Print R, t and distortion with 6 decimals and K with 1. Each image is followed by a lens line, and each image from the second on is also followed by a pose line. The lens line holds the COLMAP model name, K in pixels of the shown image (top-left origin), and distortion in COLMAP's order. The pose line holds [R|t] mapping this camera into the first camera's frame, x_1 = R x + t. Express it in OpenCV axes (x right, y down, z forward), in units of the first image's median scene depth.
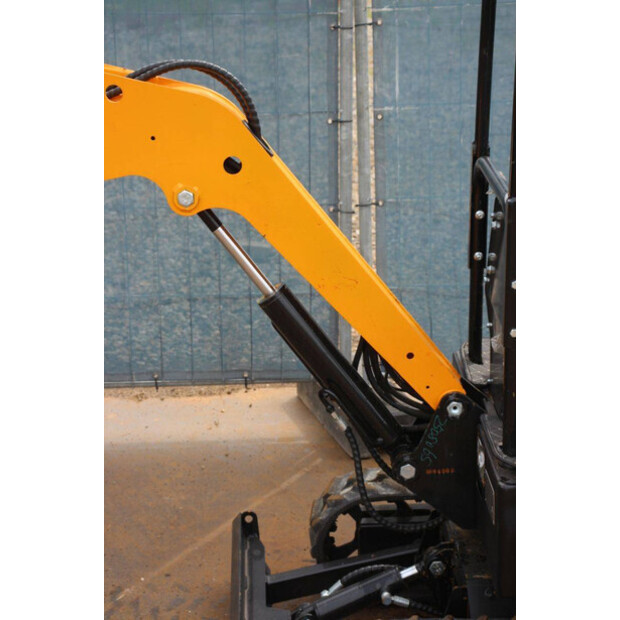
lens RADIAL K [[1431.1, 0, 310.0], [0, 1431.1, 310.0], [0, 0, 1]] dist [0.349686, 0.055481]
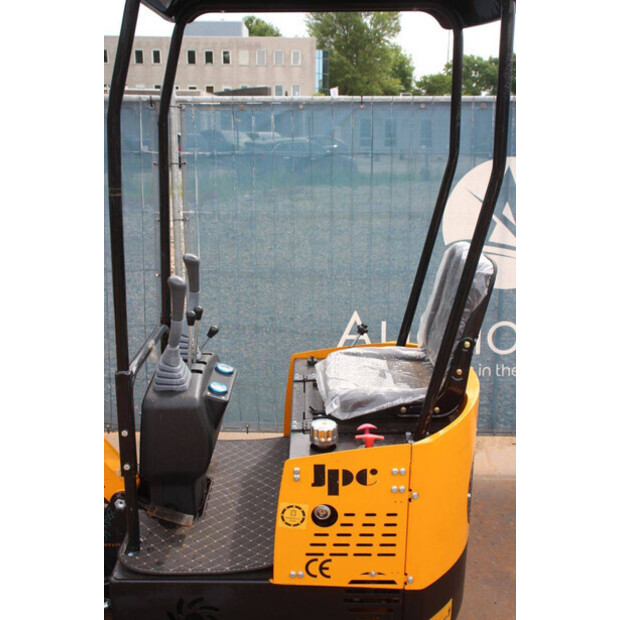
lens RADIAL K [[701.4, 0, 310.0], [0, 701.4, 310.0], [0, 0, 1]] dist [-0.013452, -0.008497]
pose [[0.999247, 0.038669, -0.003214, 0.268714], [-0.038759, 0.998619, -0.035480, -0.099764], [0.001838, 0.035578, 0.999365, 0.288526]]
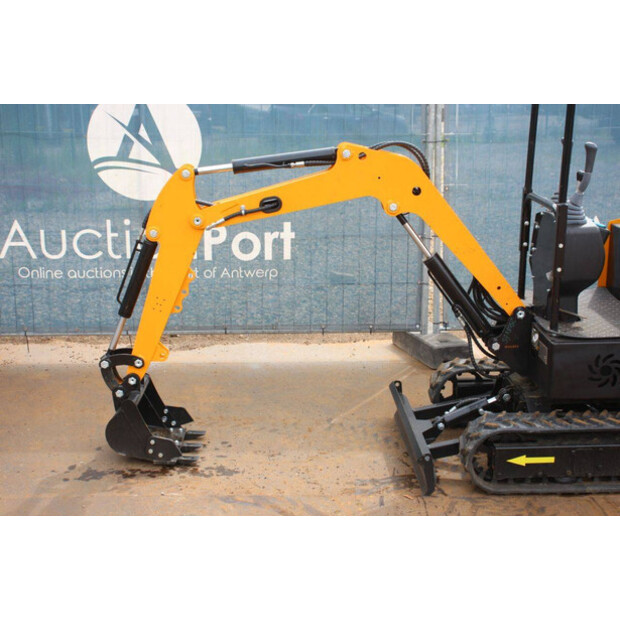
lens RADIAL K [[920.5, 0, 310.0], [0, 920.5, 310.0], [0, 0, 1]] dist [0.023193, 0.494569]
pose [[0.999906, 0.011415, 0.007644, -0.194672], [-0.010991, 0.998509, -0.053474, 0.128067], [-0.008243, 0.053385, 0.998540, -0.276753]]
